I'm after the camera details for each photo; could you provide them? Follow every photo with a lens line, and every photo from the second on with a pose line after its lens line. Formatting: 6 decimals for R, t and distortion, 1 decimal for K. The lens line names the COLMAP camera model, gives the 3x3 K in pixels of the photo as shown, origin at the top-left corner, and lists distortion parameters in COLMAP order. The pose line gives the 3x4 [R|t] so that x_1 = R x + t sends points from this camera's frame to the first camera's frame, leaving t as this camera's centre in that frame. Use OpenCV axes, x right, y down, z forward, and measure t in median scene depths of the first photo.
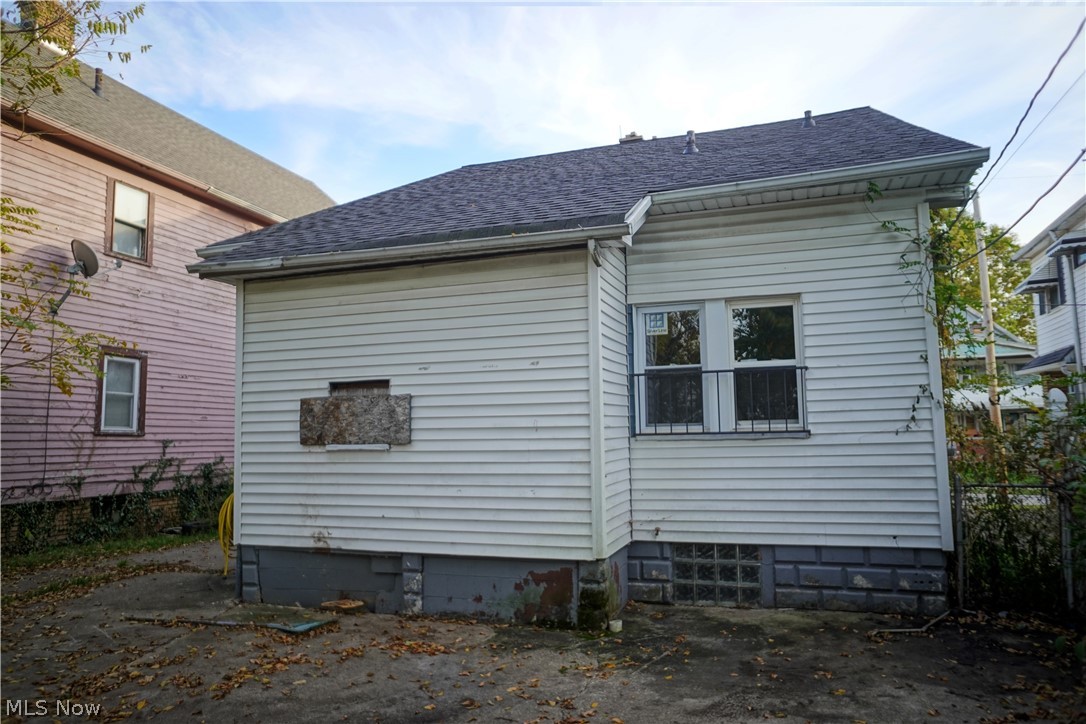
lens RADIAL K [[734.9, 0, 543.0], [0, 734.9, 362.0], [0, 0, 1]] dist [-0.072518, 0.097901]
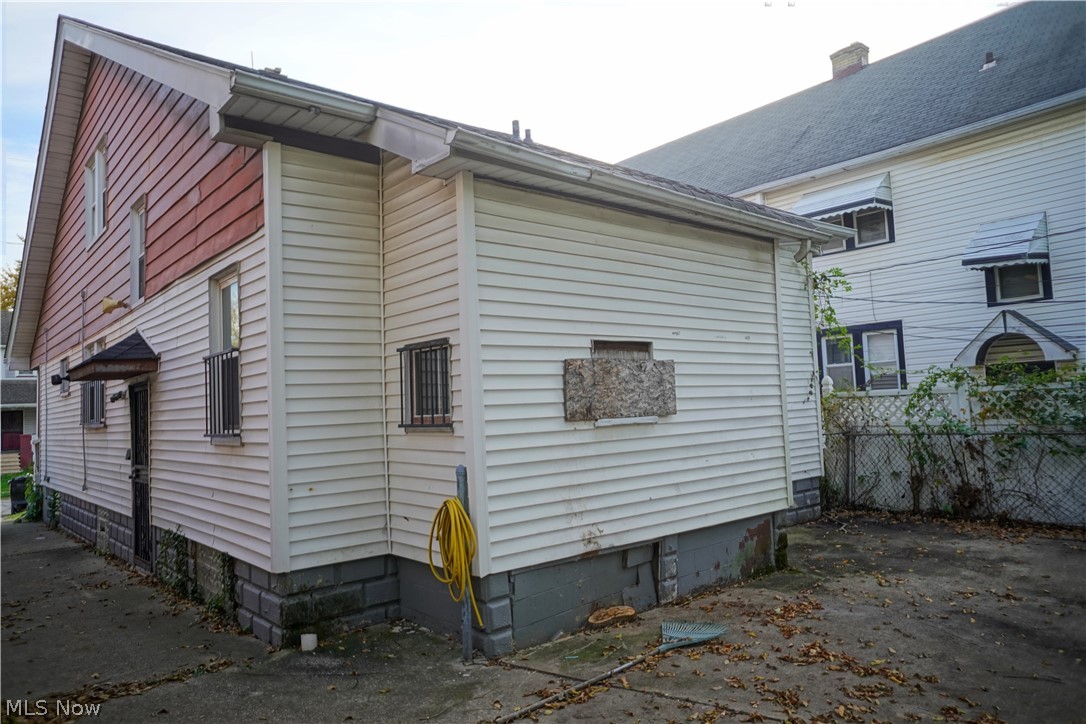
lens RADIAL K [[734.9, 0, 543.0], [0, 734.9, 362.0], [0, 0, 1]] dist [-0.072518, 0.097901]
pose [[0.510168, 0.047432, 0.858766, -1.028382], [-0.056828, 0.998155, -0.021371, 0.073350], [-0.858195, -0.037900, 0.511922, 0.660226]]
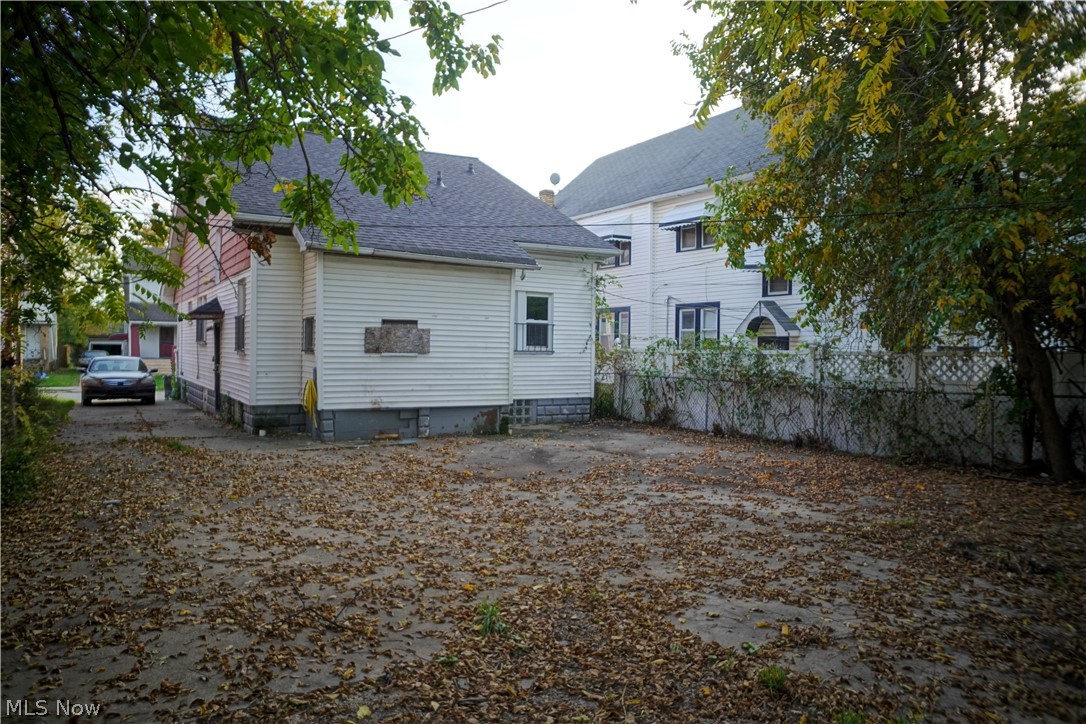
lens RADIAL K [[734.9, 0, 543.0], [0, 734.9, 362.0], [0, 0, 1]] dist [-0.072518, 0.097901]
pose [[0.635724, 0.009552, 0.771857, -1.501853], [-0.107551, 0.991266, 0.076315, -0.051001], [-0.764387, -0.131530, 0.631199, -0.501282]]
